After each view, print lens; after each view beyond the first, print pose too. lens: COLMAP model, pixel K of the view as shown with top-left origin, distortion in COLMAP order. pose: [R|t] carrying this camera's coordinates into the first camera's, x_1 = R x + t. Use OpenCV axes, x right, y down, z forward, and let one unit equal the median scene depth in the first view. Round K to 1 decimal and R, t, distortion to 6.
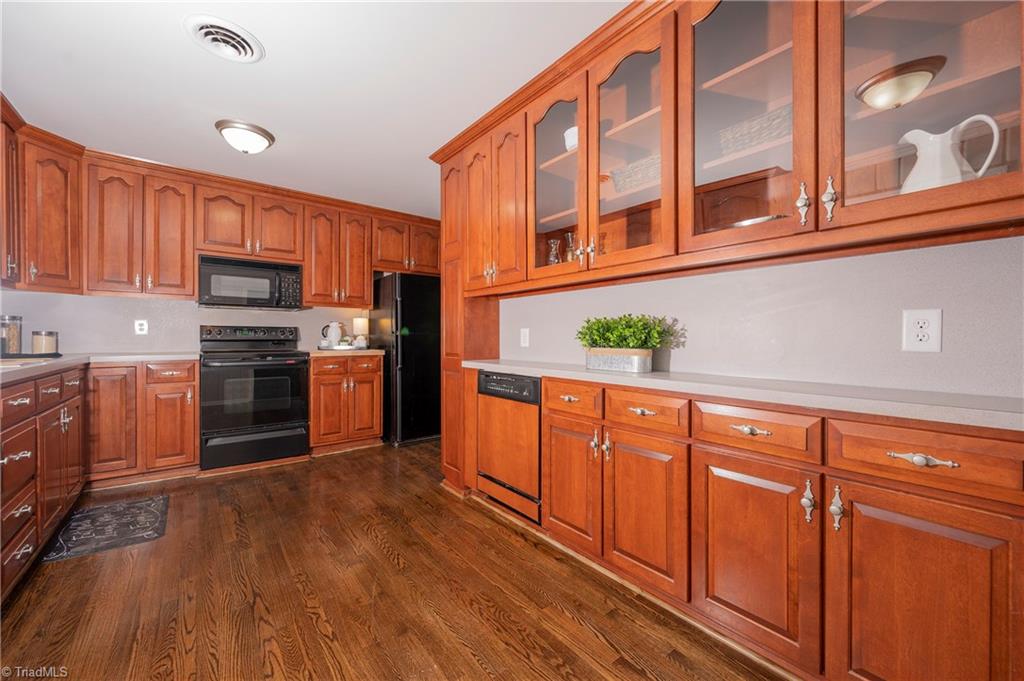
lens RADIAL K [[402.3, 0, 510.1], [0, 402.3, 334.5], [0, 0, 1]] dist [-0.000618, -0.000050]
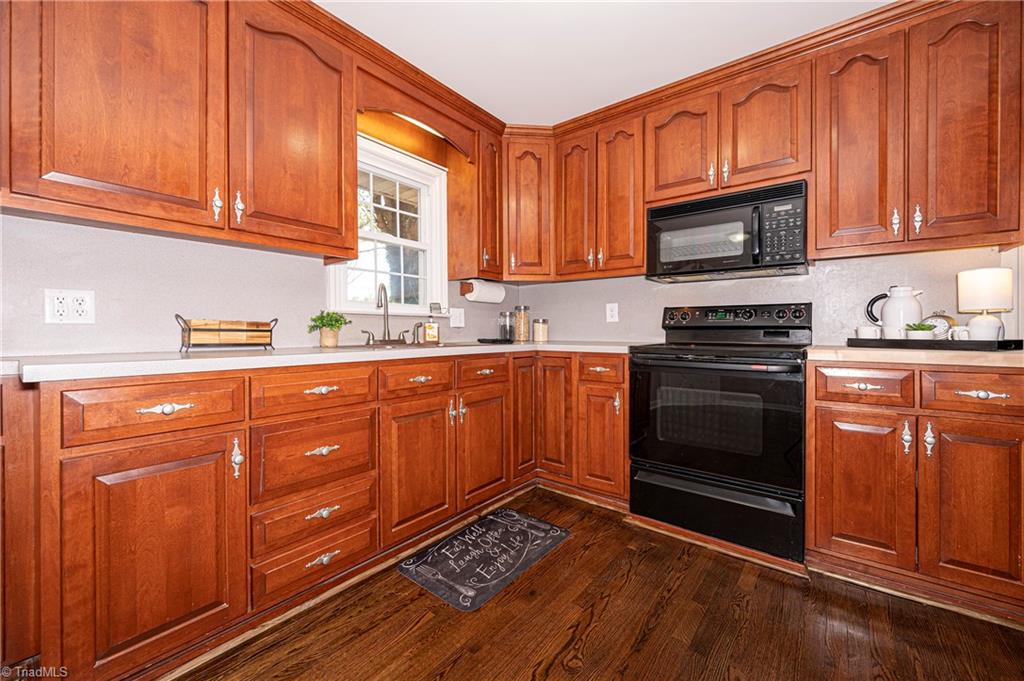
lens RADIAL K [[402.3, 0, 510.1], [0, 402.3, 334.5], [0, 0, 1]] dist [-0.000618, -0.000050]
pose [[0.238504, 0.004113, -0.971133, -0.137389], [0.005139, 0.999972, 0.005497, 0.024297], [0.971128, -0.006302, 0.238476, 0.628281]]
